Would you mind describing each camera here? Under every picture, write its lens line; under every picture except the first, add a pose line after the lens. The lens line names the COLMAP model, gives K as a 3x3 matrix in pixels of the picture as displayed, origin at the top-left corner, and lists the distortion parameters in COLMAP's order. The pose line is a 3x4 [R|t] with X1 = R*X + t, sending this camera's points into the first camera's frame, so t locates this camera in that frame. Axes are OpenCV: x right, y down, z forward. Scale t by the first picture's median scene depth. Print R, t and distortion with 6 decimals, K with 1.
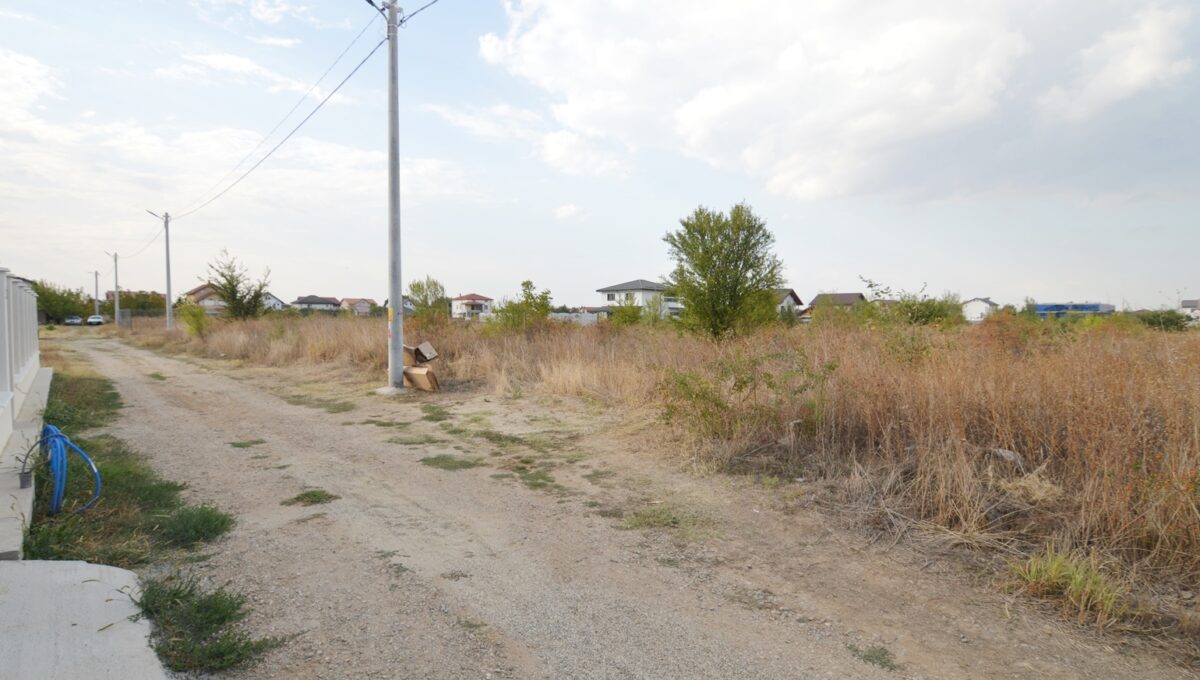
lens RADIAL K [[585.6, 0, 592.8], [0, 585.6, 338.6], [0, 0, 1]] dist [-0.010042, -0.009141]
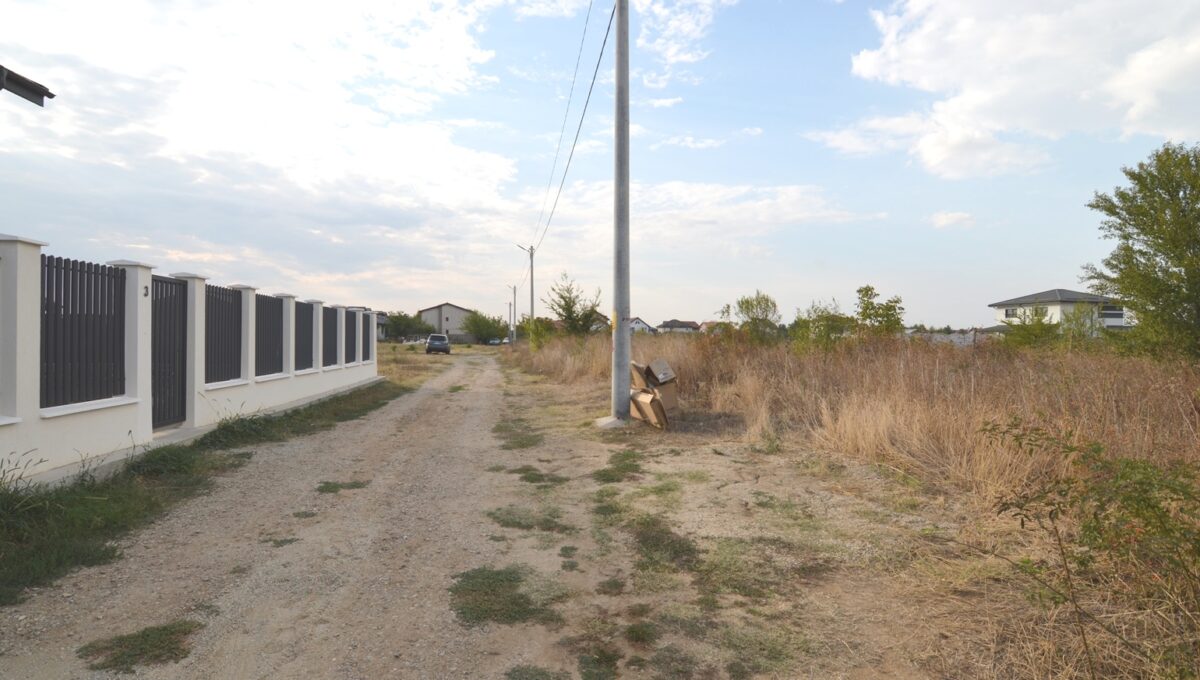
lens RADIAL K [[585.6, 0, 592.8], [0, 585.6, 338.6], [0, 0, 1]] dist [-0.010042, -0.009141]
pose [[0.826022, -0.000658, -0.563638, 0.029599], [-0.022037, 0.999197, -0.033462, 0.004219], [0.563207, 0.040061, 0.825344, 0.197456]]
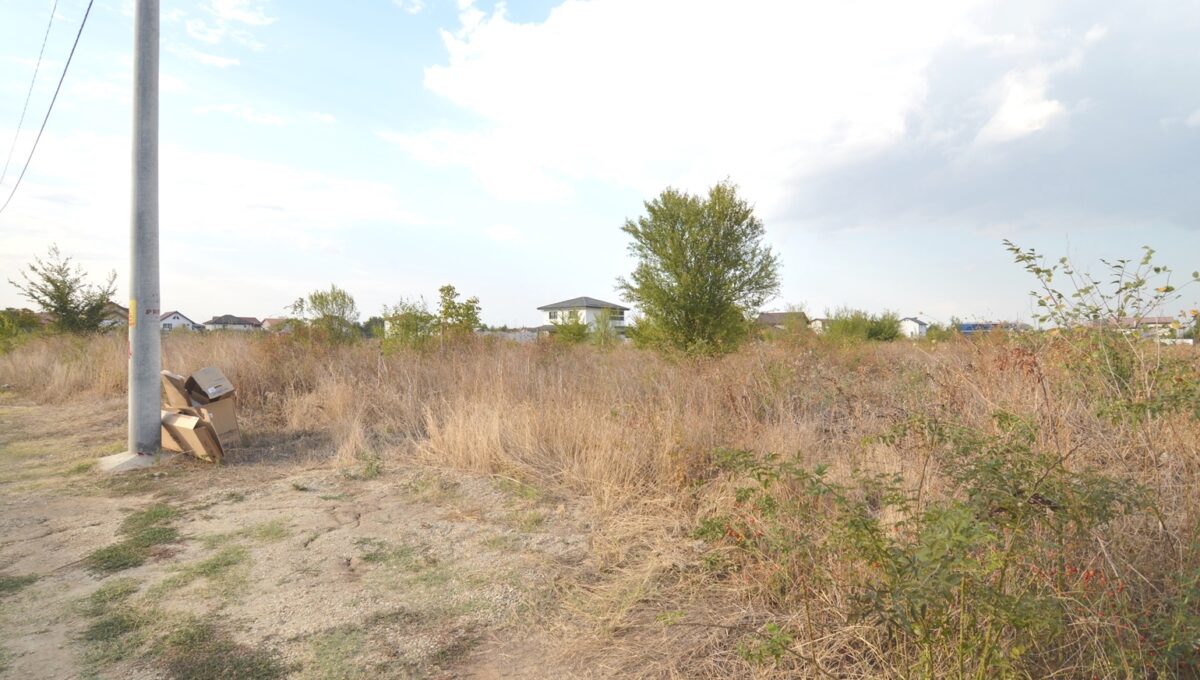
lens RADIAL K [[585.6, 0, 592.8], [0, 585.6, 338.6], [0, 0, 1]] dist [-0.010042, -0.009141]
pose [[0.995122, -0.003975, 0.098573, 0.005098], [0.007513, 0.999340, -0.035552, 0.001504], [-0.098367, 0.036119, 0.994495, 0.243236]]
